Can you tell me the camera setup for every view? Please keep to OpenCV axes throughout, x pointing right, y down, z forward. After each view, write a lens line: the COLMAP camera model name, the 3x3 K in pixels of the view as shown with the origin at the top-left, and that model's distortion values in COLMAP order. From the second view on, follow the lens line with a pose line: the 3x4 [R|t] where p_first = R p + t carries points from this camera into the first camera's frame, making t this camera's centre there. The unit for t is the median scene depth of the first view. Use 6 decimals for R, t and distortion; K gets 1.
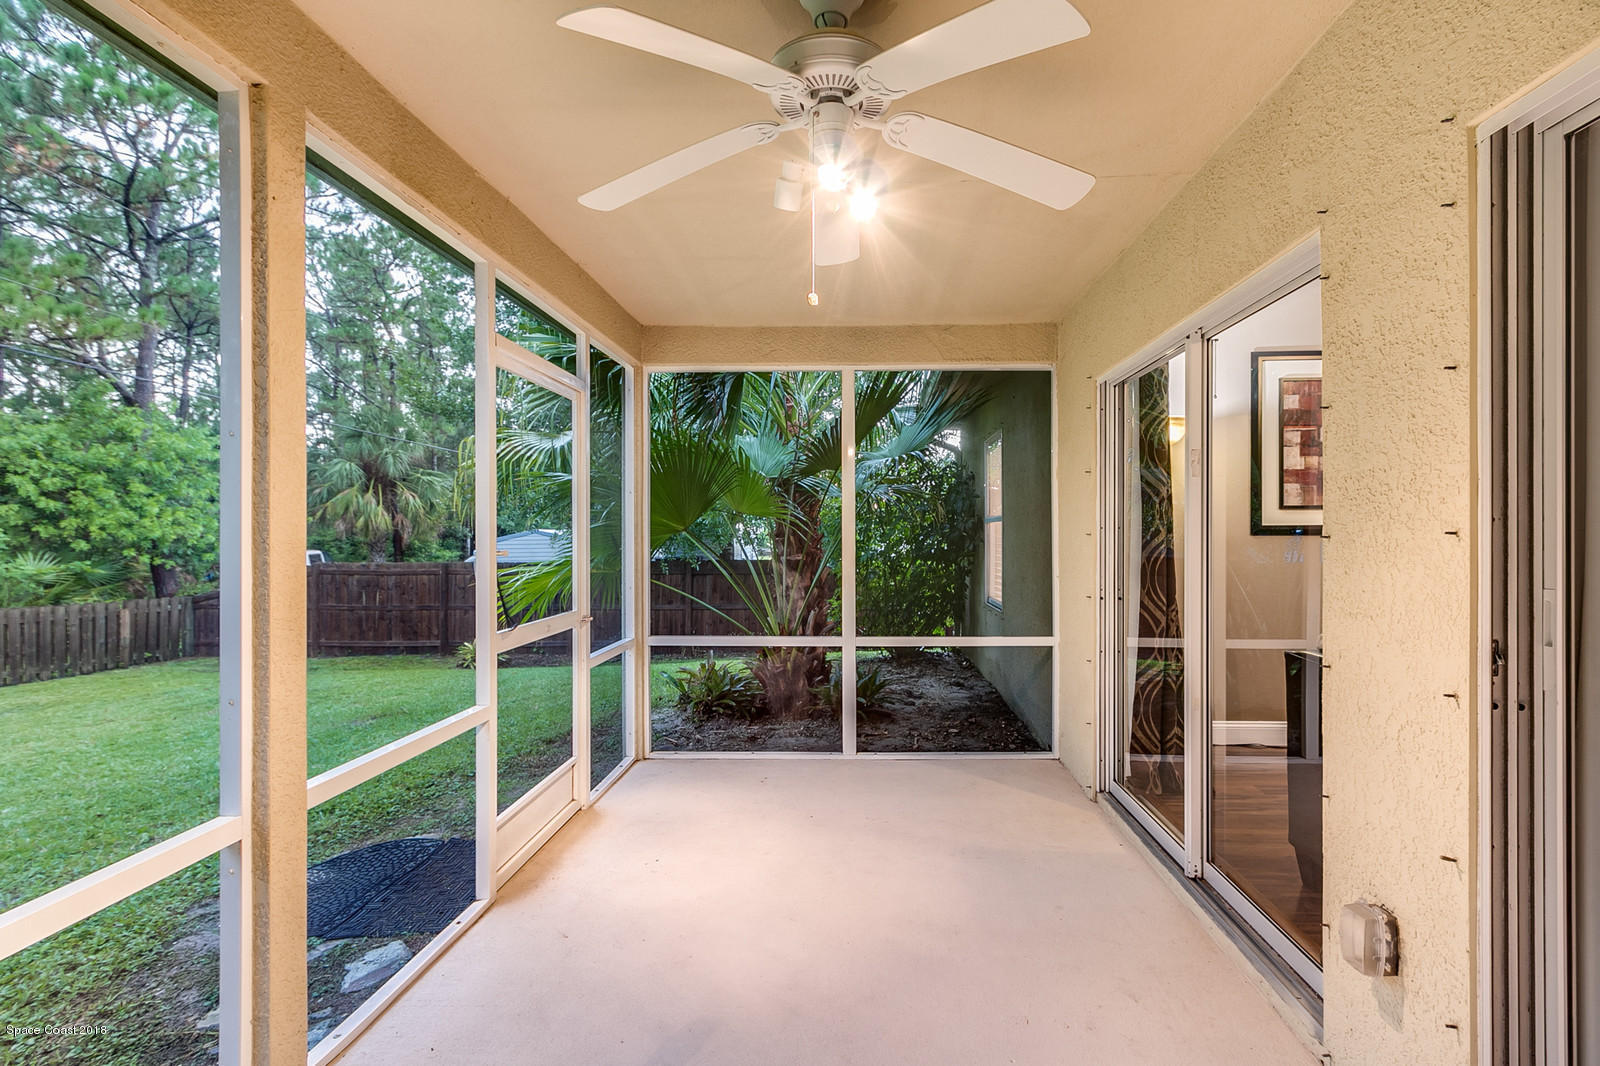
lens RADIAL K [[741.1, 0, 823.3], [0, 741.1, 527.4], [0, 0, 1]] dist [0.002284, -0.000117]
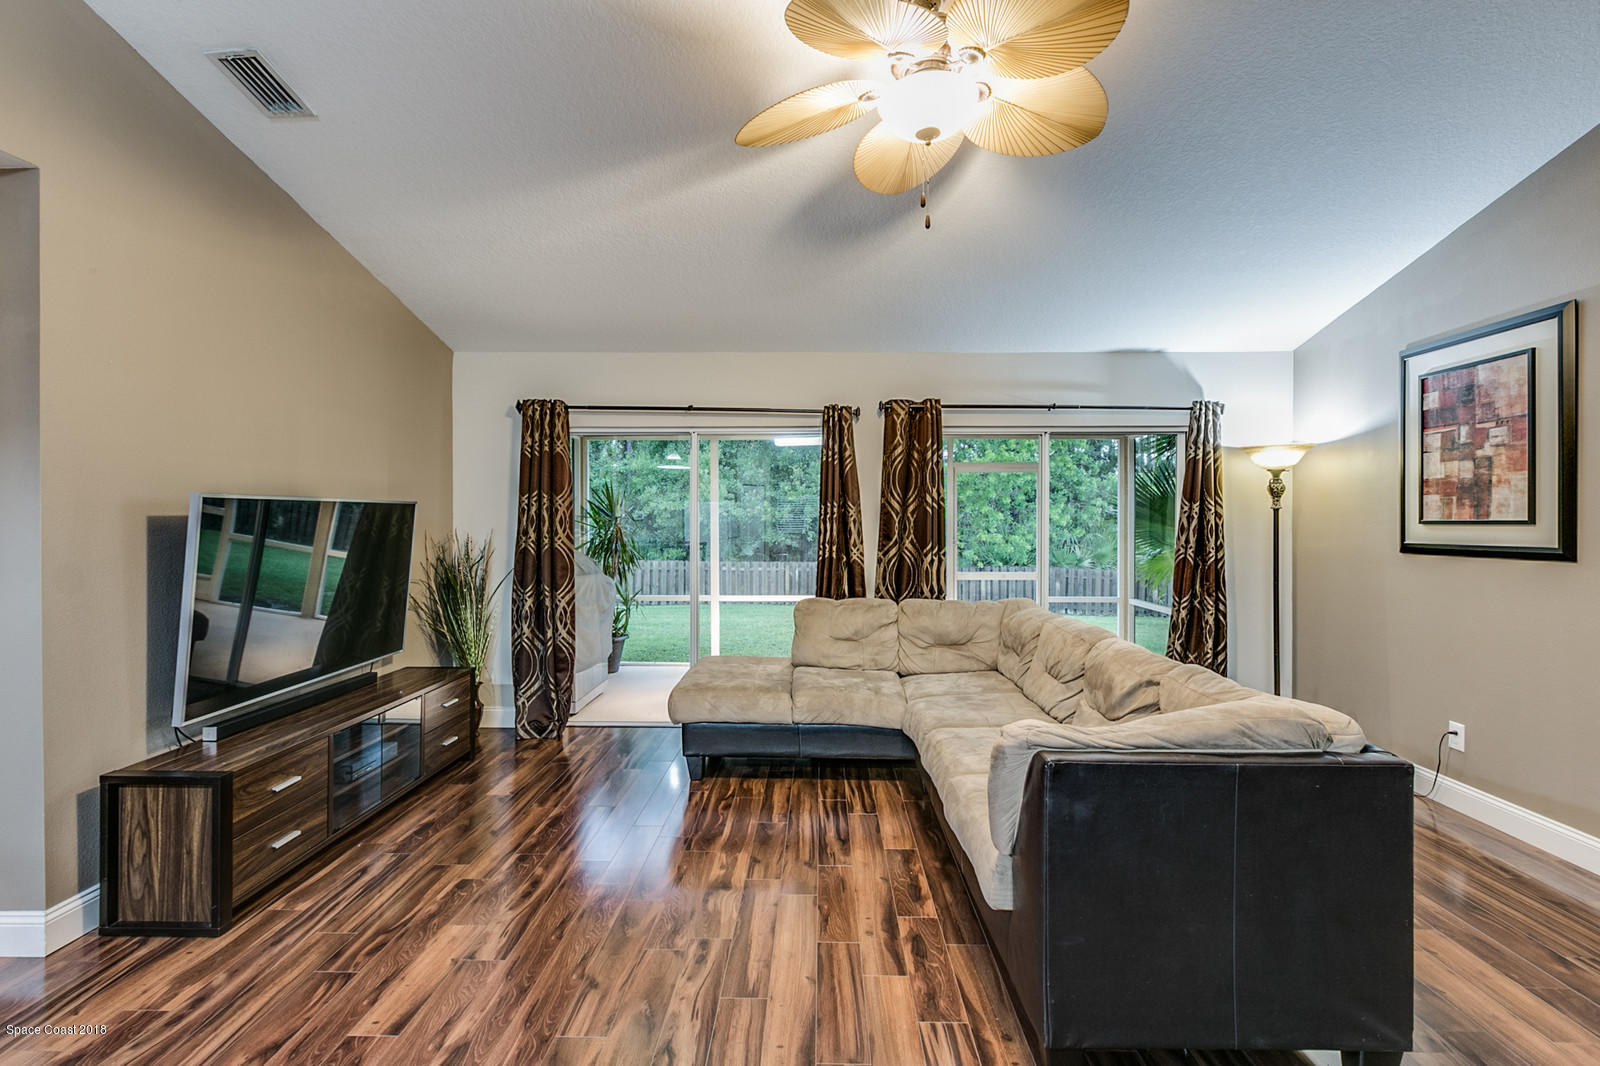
lens RADIAL K [[729.8, 0, 802.9], [0, 729.8, 525.5], [0, 0, 1]] dist [-0.000030, -0.000344]
pose [[0.031425, 0.008640, -0.999469, 1.461668], [-0.001165, 0.999962, 0.008608, -0.029783], [0.999505, 0.000894, 0.031434, 0.237299]]
